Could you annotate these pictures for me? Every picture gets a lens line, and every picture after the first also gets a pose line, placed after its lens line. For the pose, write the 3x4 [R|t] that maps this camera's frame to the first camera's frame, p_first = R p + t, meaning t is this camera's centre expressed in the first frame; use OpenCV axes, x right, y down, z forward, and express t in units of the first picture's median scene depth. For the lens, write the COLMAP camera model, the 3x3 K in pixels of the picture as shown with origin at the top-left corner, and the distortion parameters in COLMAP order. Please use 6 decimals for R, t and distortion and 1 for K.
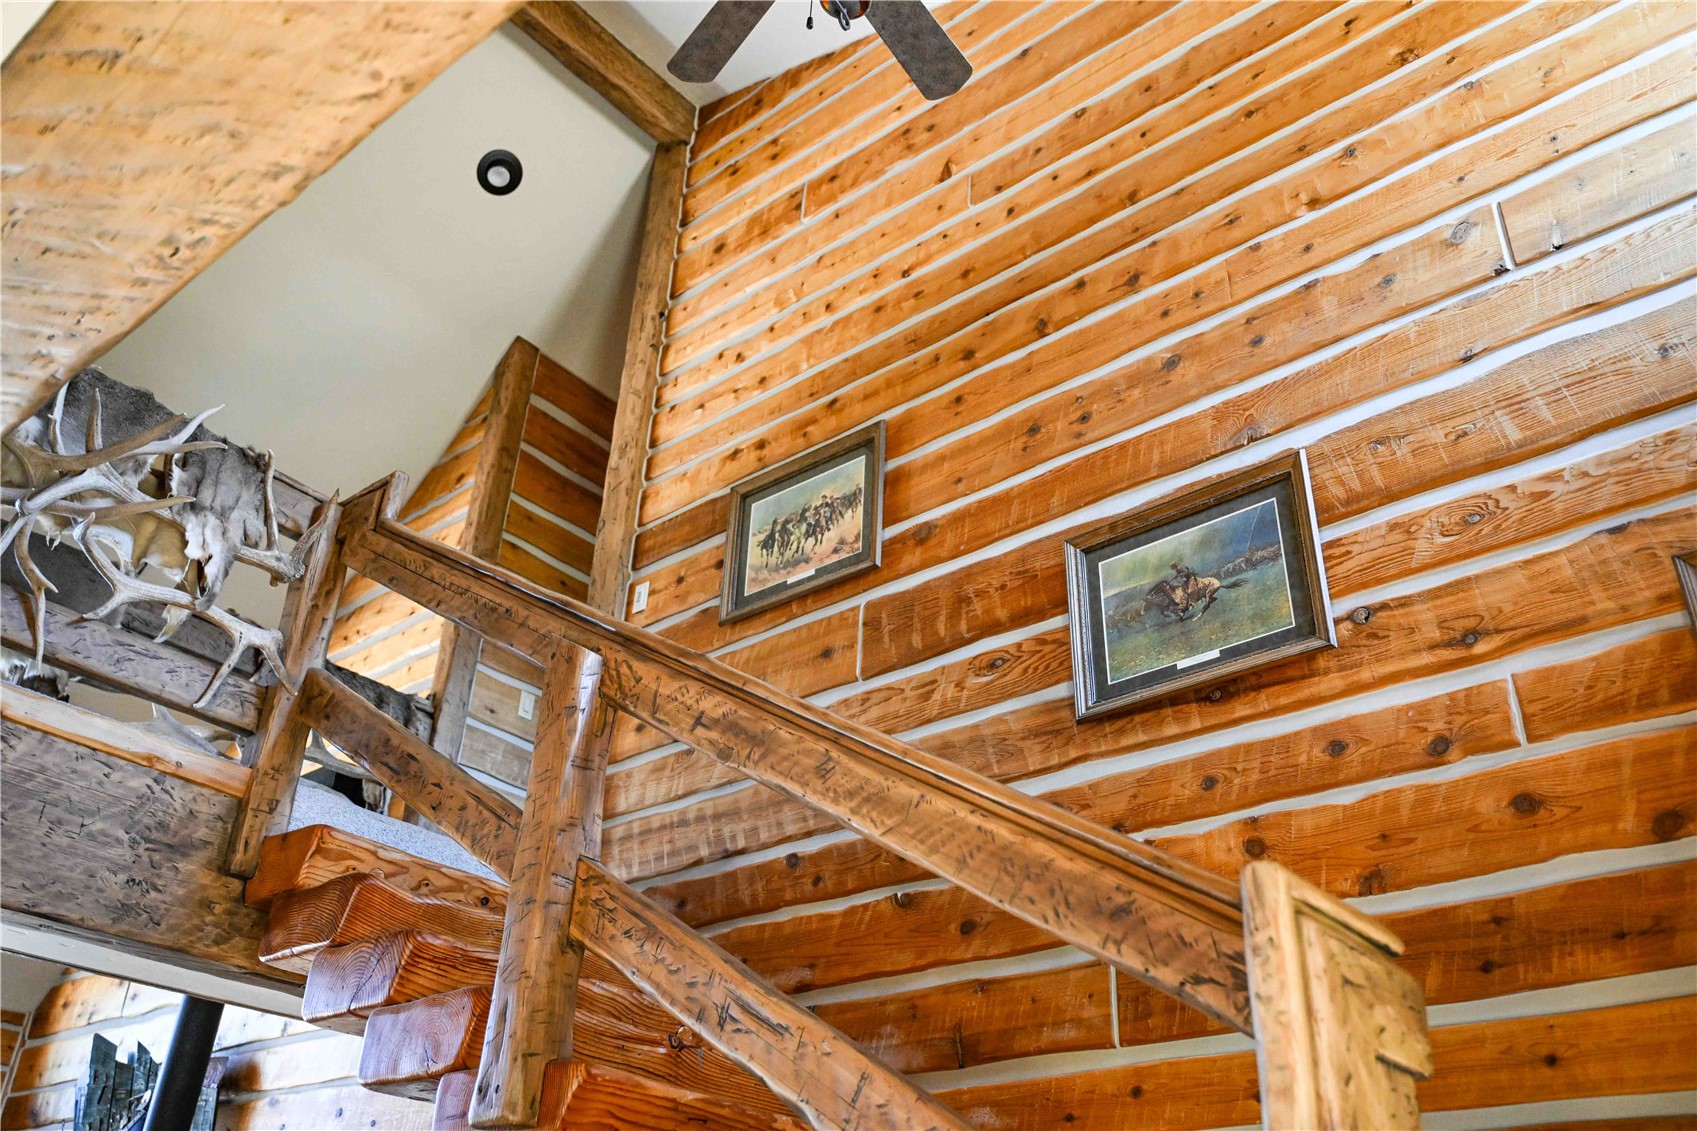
lens RADIAL K [[1406.9, 0, 828.3], [0, 1406.9, 550.9], [0, 0, 1]] dist [0.006250, -0.009294]
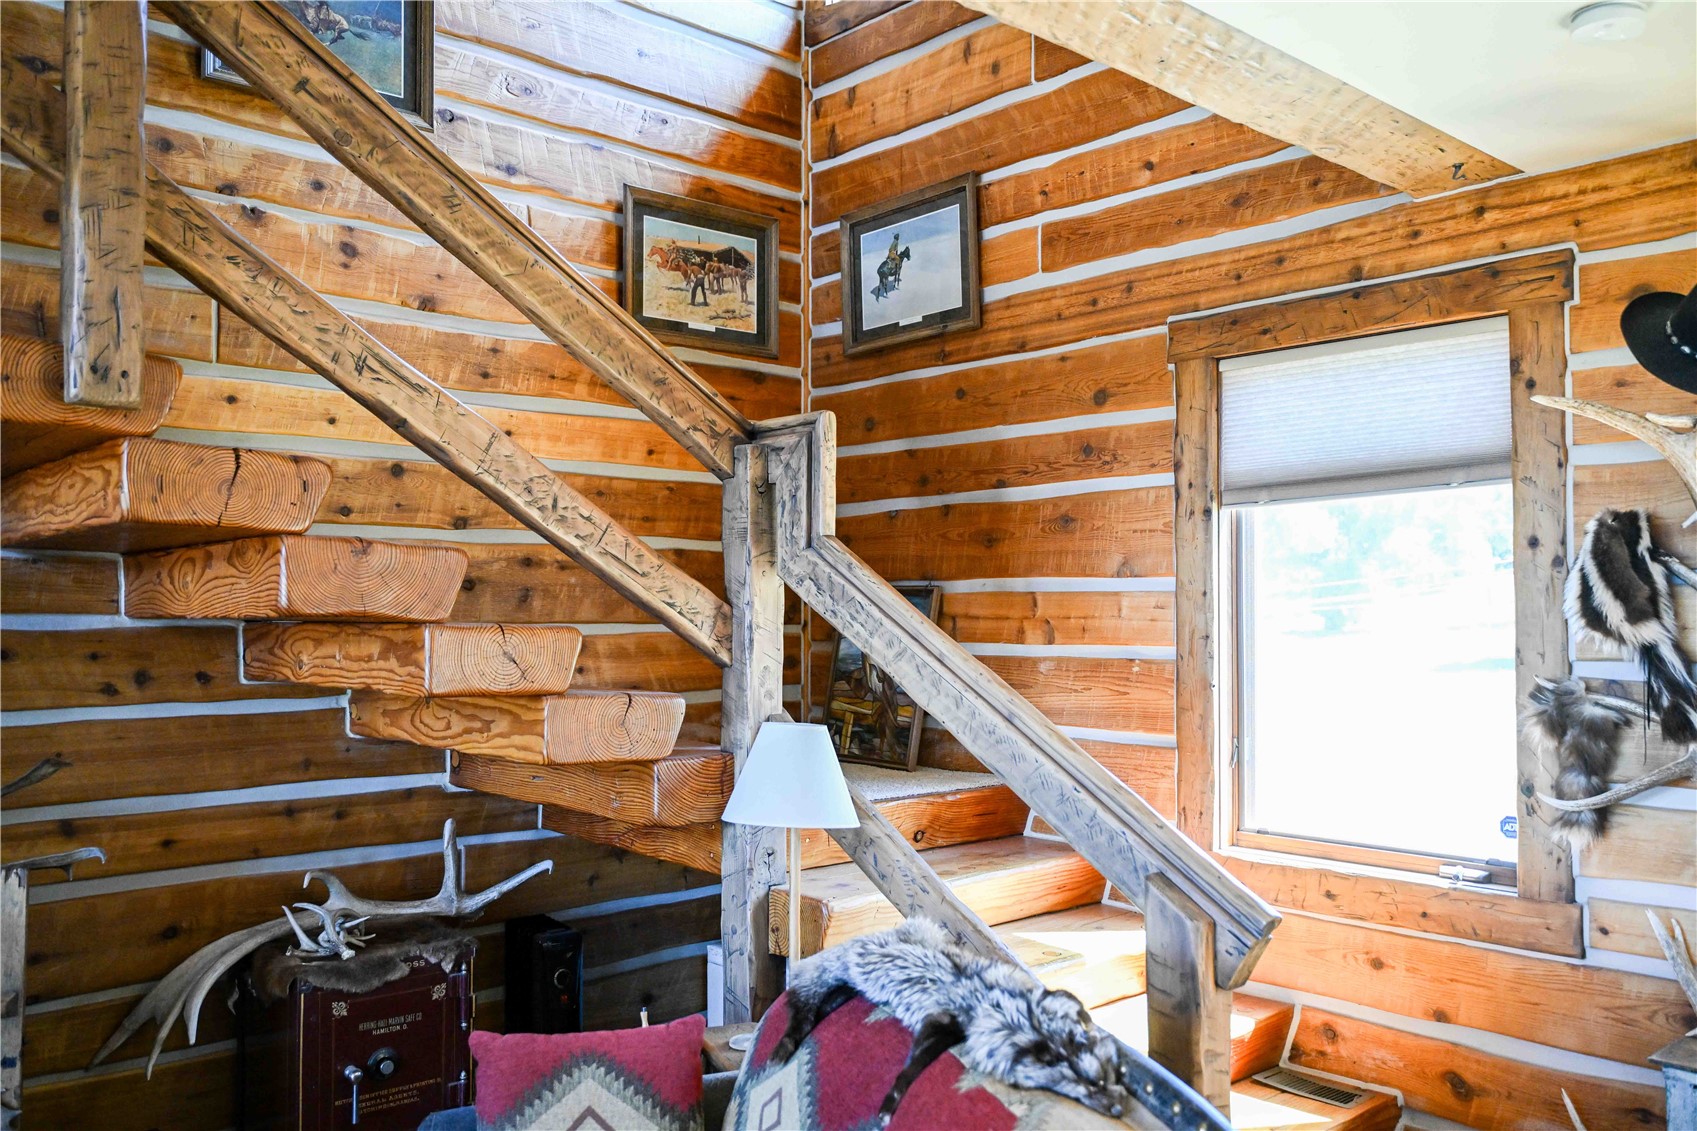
lens RADIAL K [[1406.9, 0, 841.9], [0, 1406.9, 546.3], [0, 0, 1]] dist [0.006250, -0.009294]
pose [[0.121941, 0.001562, 0.992536, -1.234527], [-0.513058, 0.856134, 0.061686, 0.160250], [-0.849648, -0.516751, 0.105199, 0.387357]]
